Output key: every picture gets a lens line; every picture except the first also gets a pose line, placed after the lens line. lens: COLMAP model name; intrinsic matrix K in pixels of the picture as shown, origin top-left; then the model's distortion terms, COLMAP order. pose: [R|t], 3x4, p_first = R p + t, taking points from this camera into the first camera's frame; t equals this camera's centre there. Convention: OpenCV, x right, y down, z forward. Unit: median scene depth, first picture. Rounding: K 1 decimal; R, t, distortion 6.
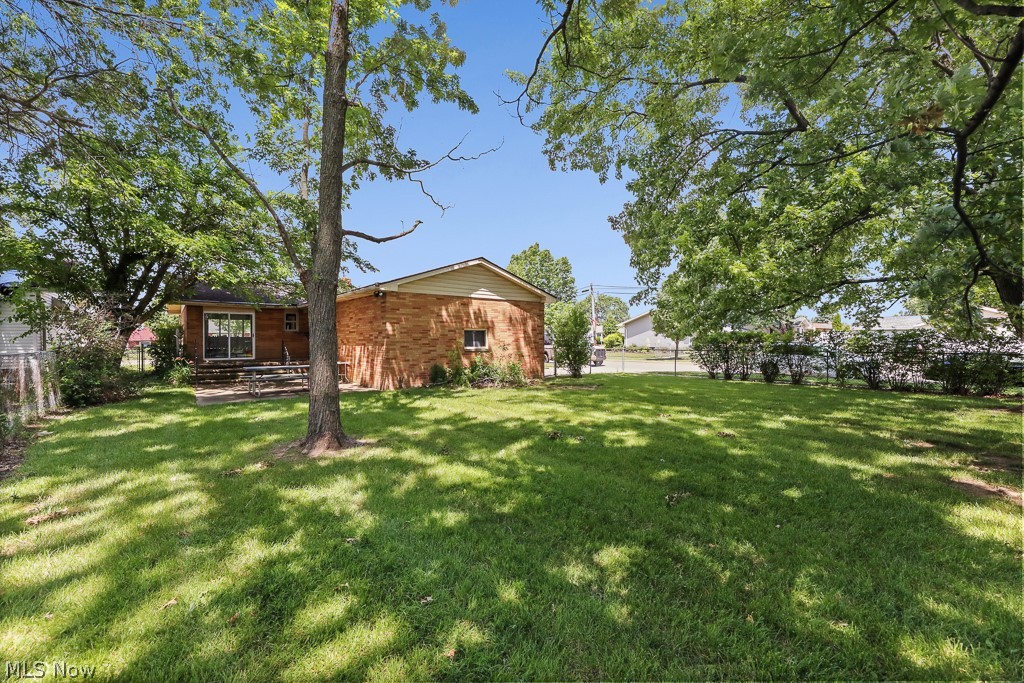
lens RADIAL K [[431.1, 0, 514.8], [0, 431.1, 350.8], [0, 0, 1]] dist [0.000124, -0.000065]
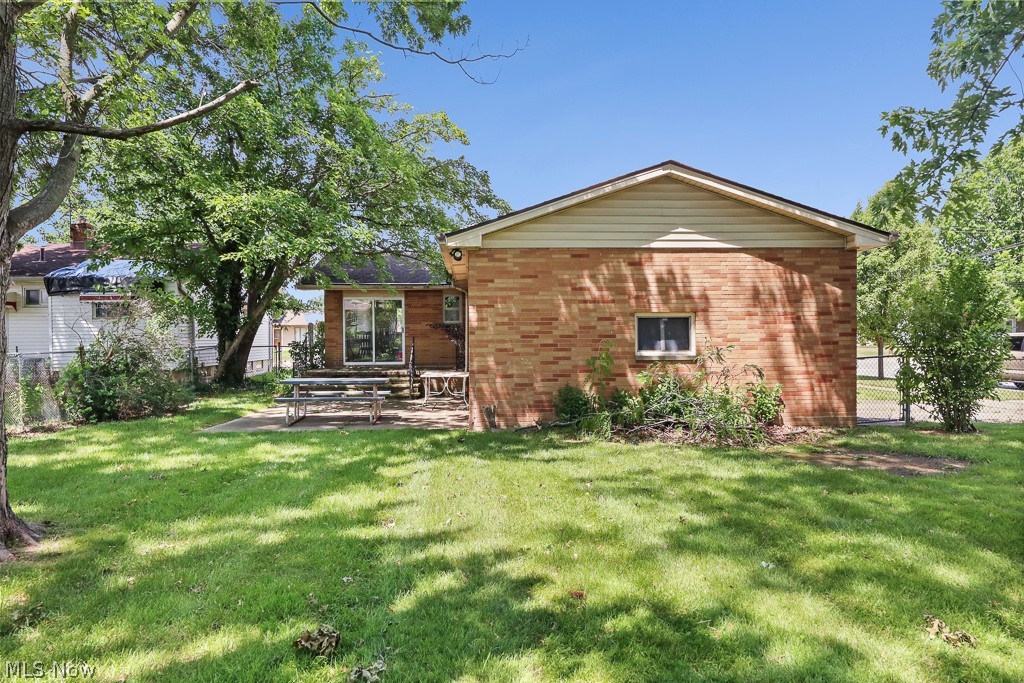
lens RADIAL K [[673.6, 0, 525.9], [0, 673.6, 340.6], [0, 0, 1]] dist [0.008577, 0.001931]
pose [[0.798934, 0.002102, -0.601415, 0.233709], [-0.011946, 0.999852, -0.012375, -0.009775], [0.601300, 0.017072, 0.798841, 0.307023]]
